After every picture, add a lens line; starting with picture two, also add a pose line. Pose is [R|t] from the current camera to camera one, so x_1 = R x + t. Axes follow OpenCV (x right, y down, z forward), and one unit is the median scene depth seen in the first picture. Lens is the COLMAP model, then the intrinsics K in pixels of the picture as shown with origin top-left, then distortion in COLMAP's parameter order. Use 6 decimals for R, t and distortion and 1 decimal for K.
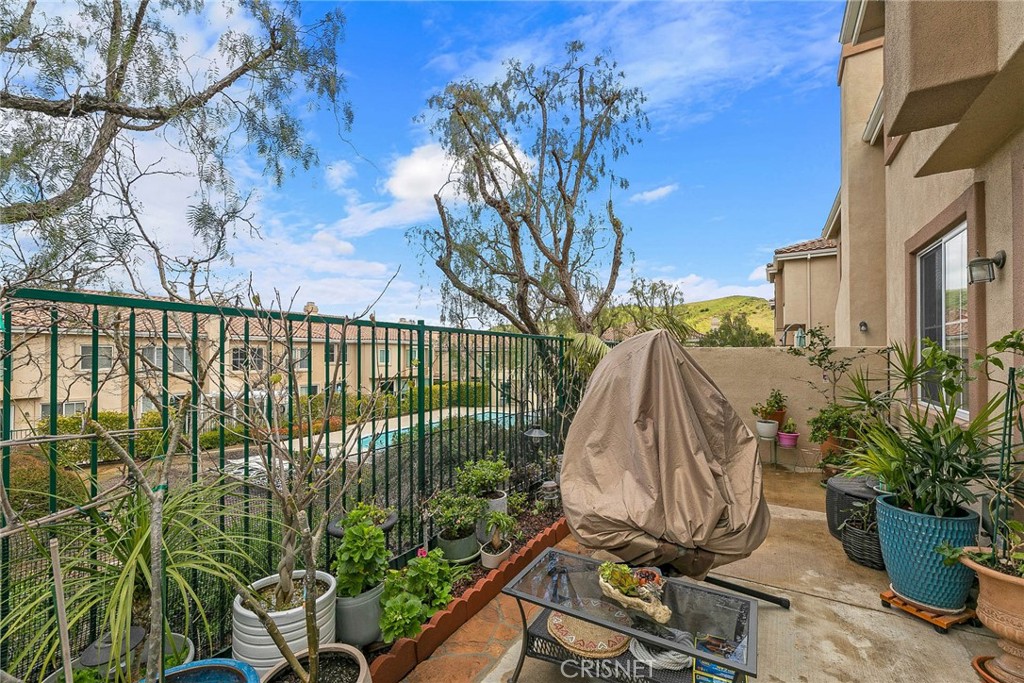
lens RADIAL K [[419.2, 0, 500.7], [0, 419.2, 353.2], [0, 0, 1]] dist [0.000715, 0.000285]
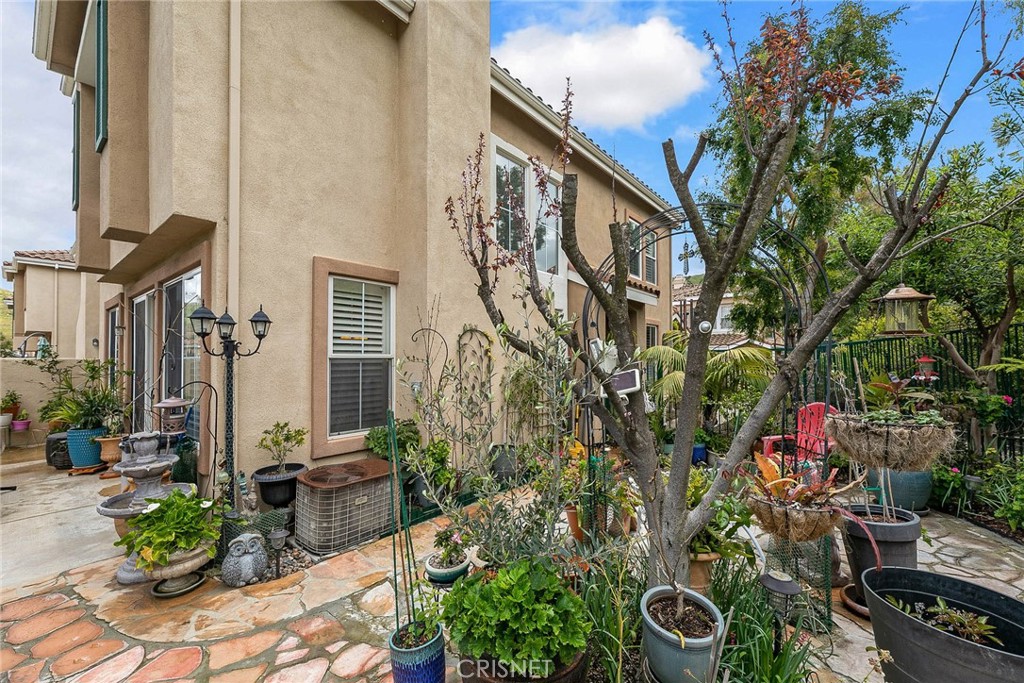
lens RADIAL K [[419.2, 0, 500.7], [0, 419.2, 353.2], [0, 0, 1]] dist [0.000715, 0.000285]
pose [[0.132321, 0.012959, 0.991122, -0.291053], [-0.000880, 0.999916, -0.012957, -0.010738], [-0.991206, 0.000842, 0.132321, -0.453471]]
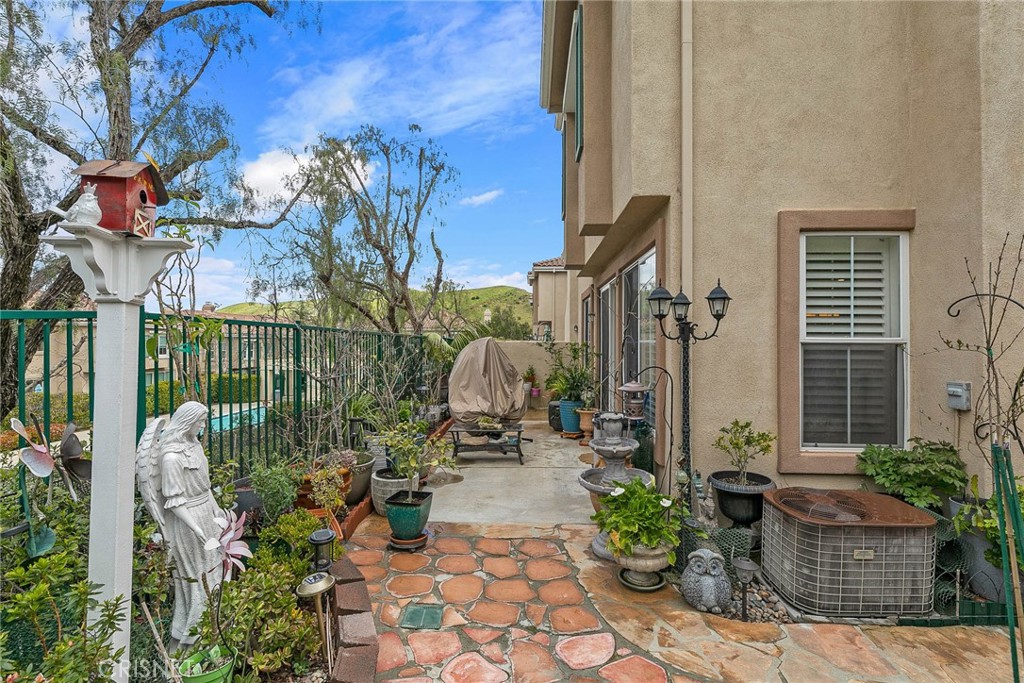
lens RADIAL K [[464.4, 0, 515.4], [0, 464.4, 330.8], [0, 0, 1]] dist [0.000105, -0.000133]
pose [[0.857430, 0.017420, 0.514306, -0.269019], [-0.007199, 0.999735, -0.021860, -0.010859], [-0.514550, 0.015041, 0.857328, -0.425123]]
